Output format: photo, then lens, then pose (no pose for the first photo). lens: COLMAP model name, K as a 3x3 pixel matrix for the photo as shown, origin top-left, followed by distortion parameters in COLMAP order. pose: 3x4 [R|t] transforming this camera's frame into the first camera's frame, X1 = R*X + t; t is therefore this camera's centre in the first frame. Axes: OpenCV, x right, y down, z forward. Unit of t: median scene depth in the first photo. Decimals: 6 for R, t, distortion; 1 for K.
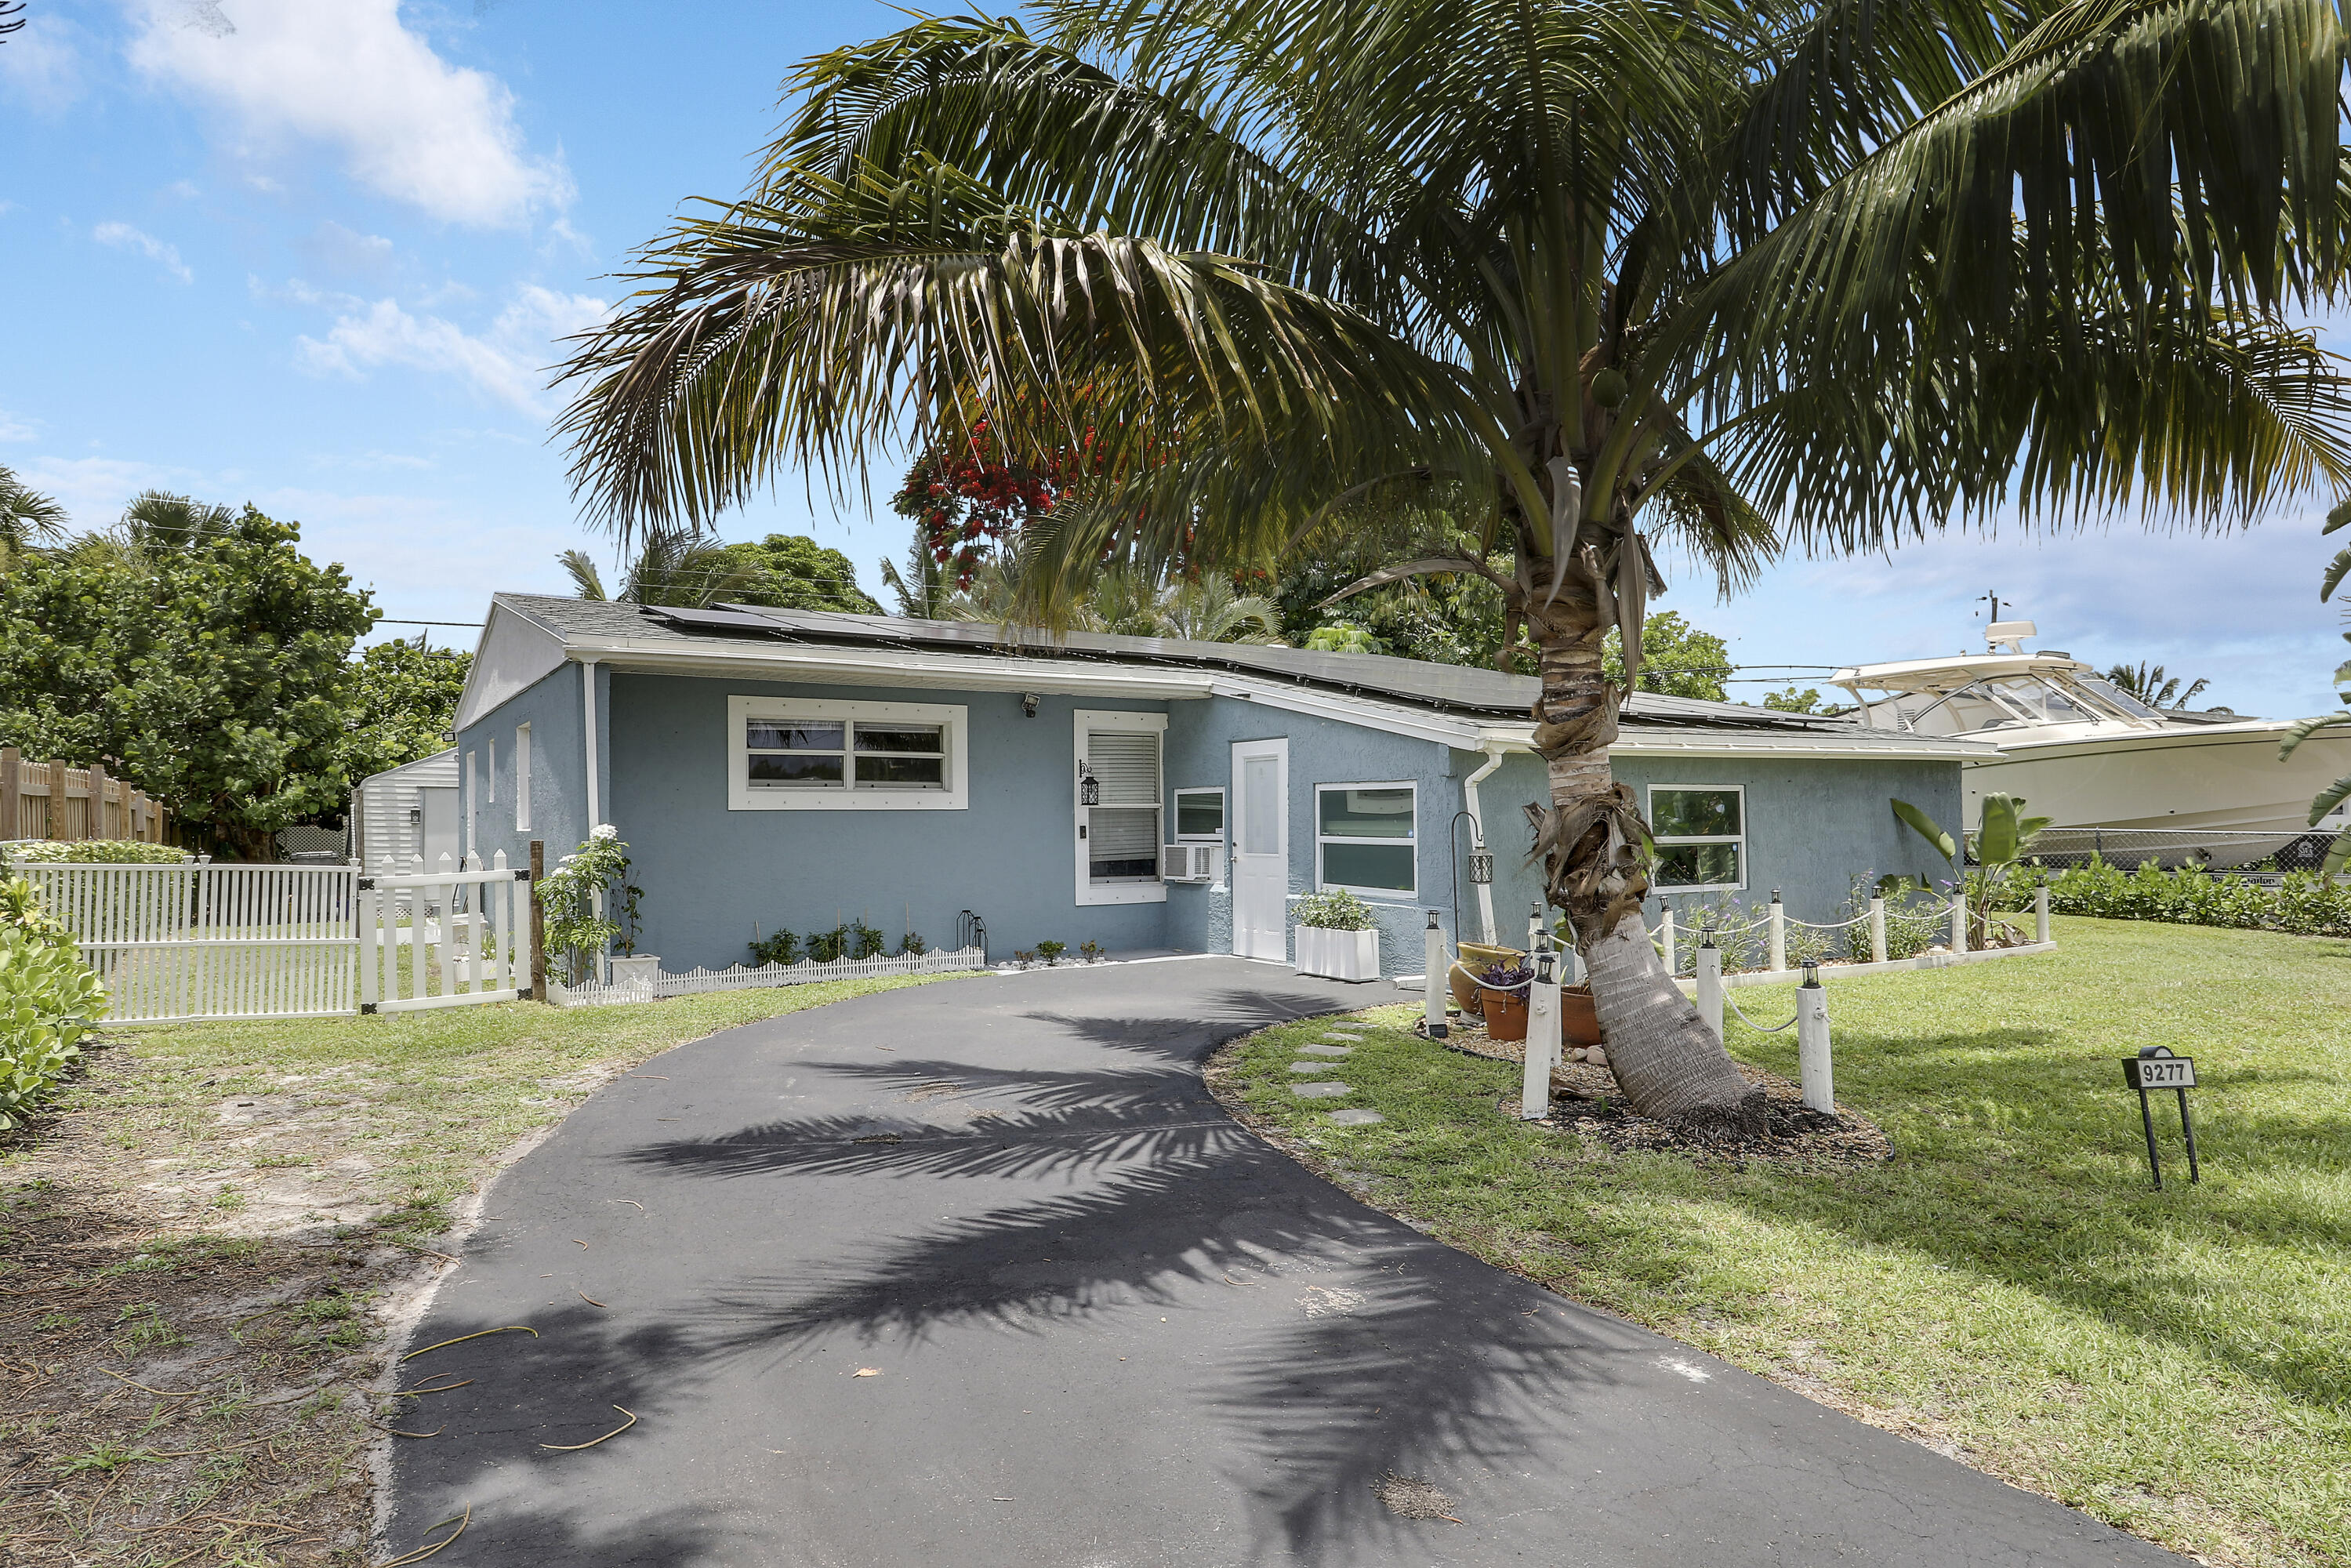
lens RADIAL K [[1312.1, 0, 1162.3], [0, 1312.1, 734.3], [0, 0, 1]] dist [0.000361, -0.000552]
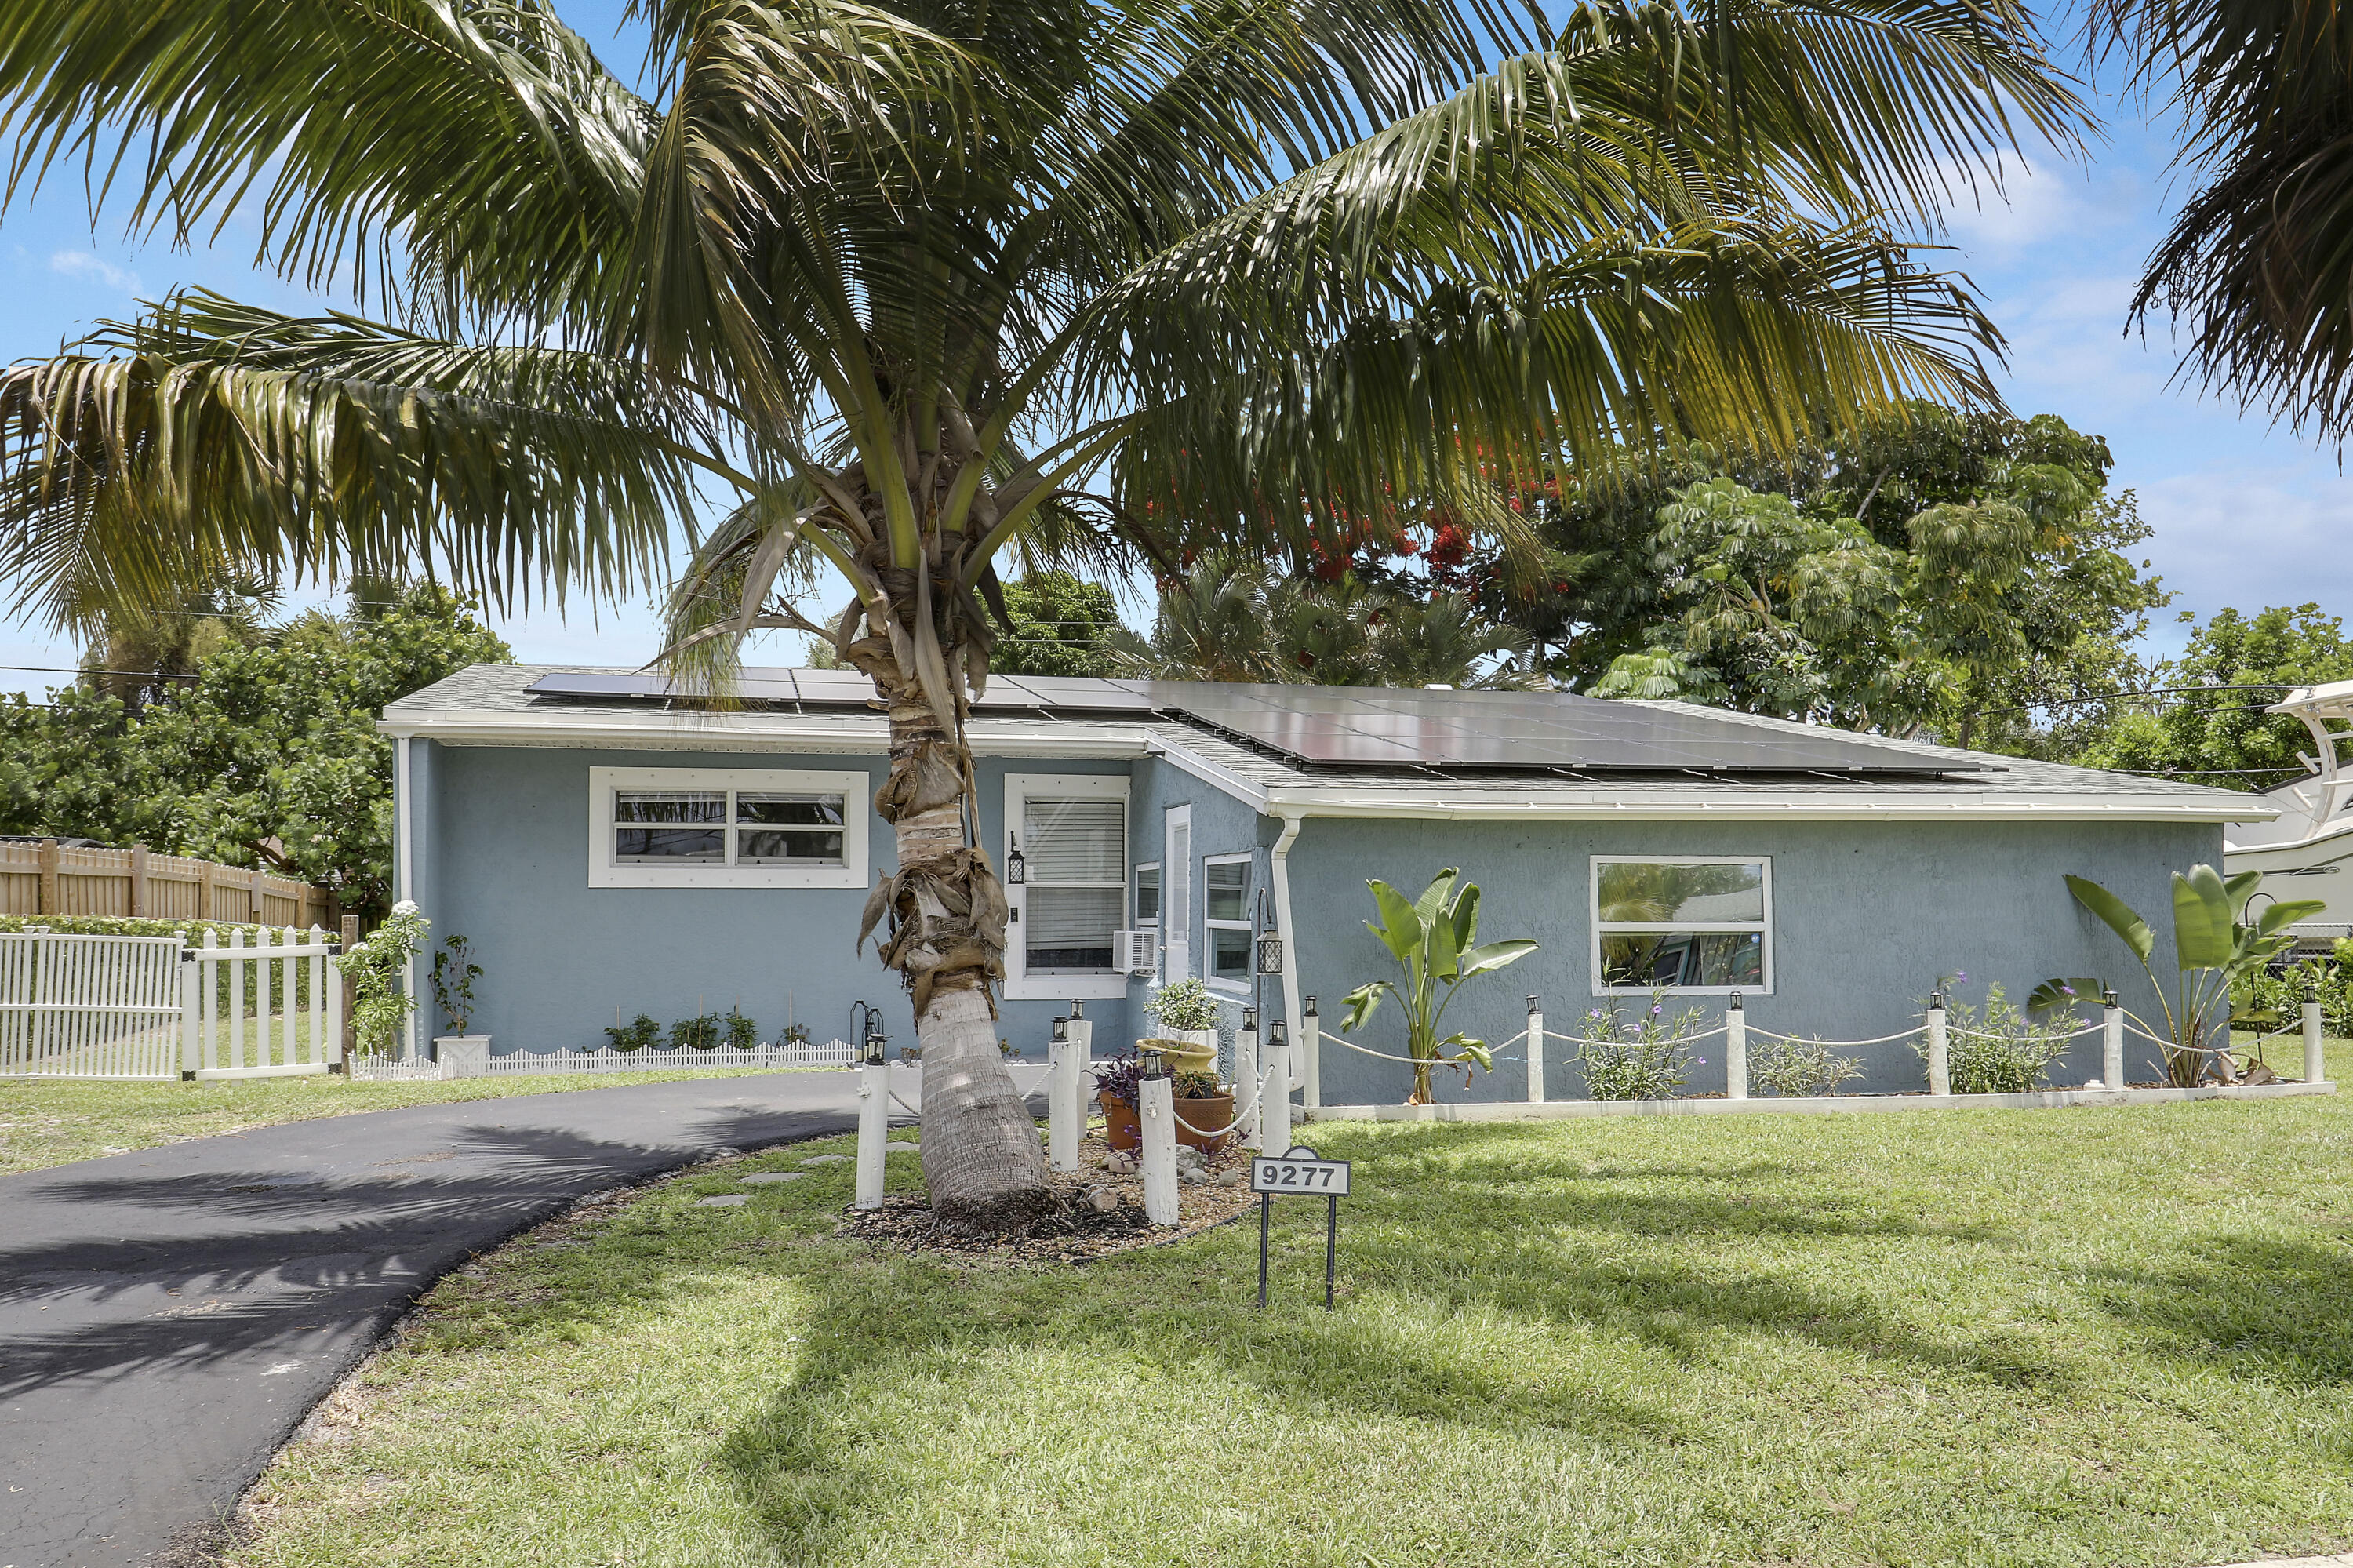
lens RADIAL K [[1686.8, 0, 1172.2], [0, 1686.8, 812.8], [0, 0, 1]] dist [0.000435, -0.002785]
pose [[0.955130, -0.012349, -0.295929, 0.395764], [0.014090, 0.999894, 0.003750, 0.004721], [0.295851, -0.007751, 0.955203, -0.034502]]
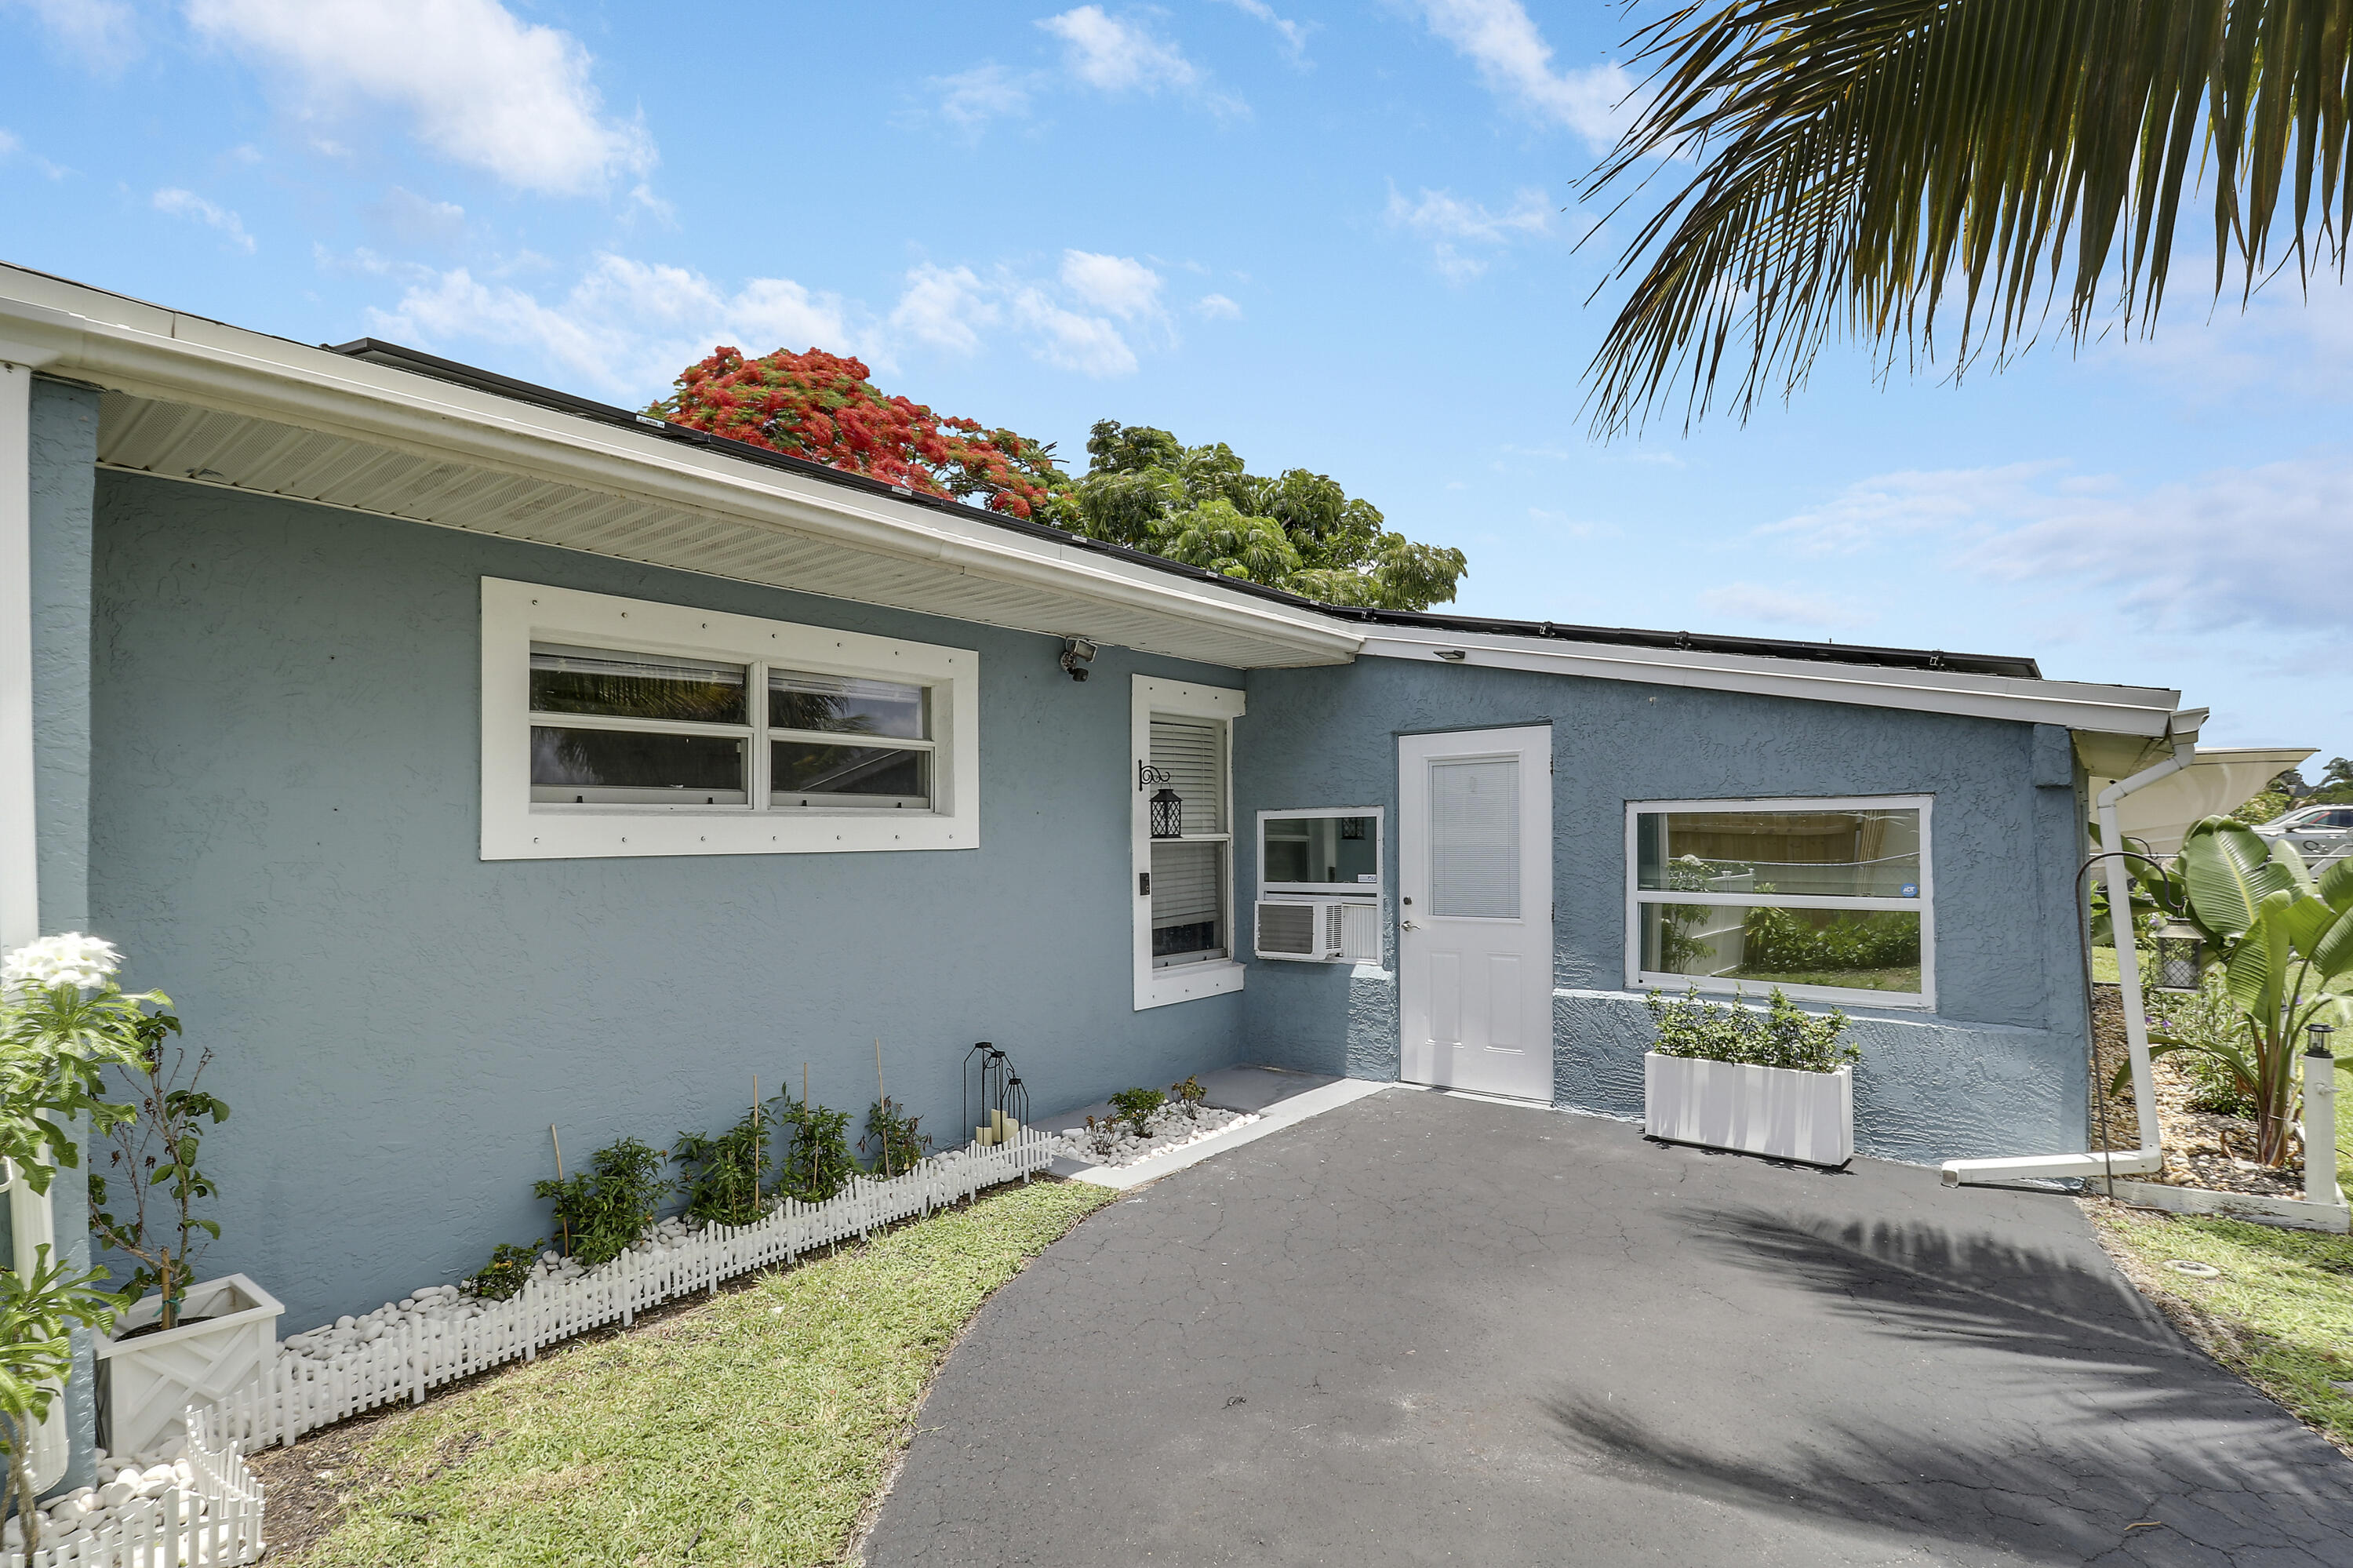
lens RADIAL K [[1119.9, 0, 1180.5], [0, 1119.9, 773.6], [0, 0, 1]] dist [-0.000214, -0.012466]
pose [[0.948563, 0.010423, 0.316416, -0.216928], [-0.012576, 0.999910, 0.004763, 0.024343], [-0.316338, -0.008498, 0.948608, 0.557408]]
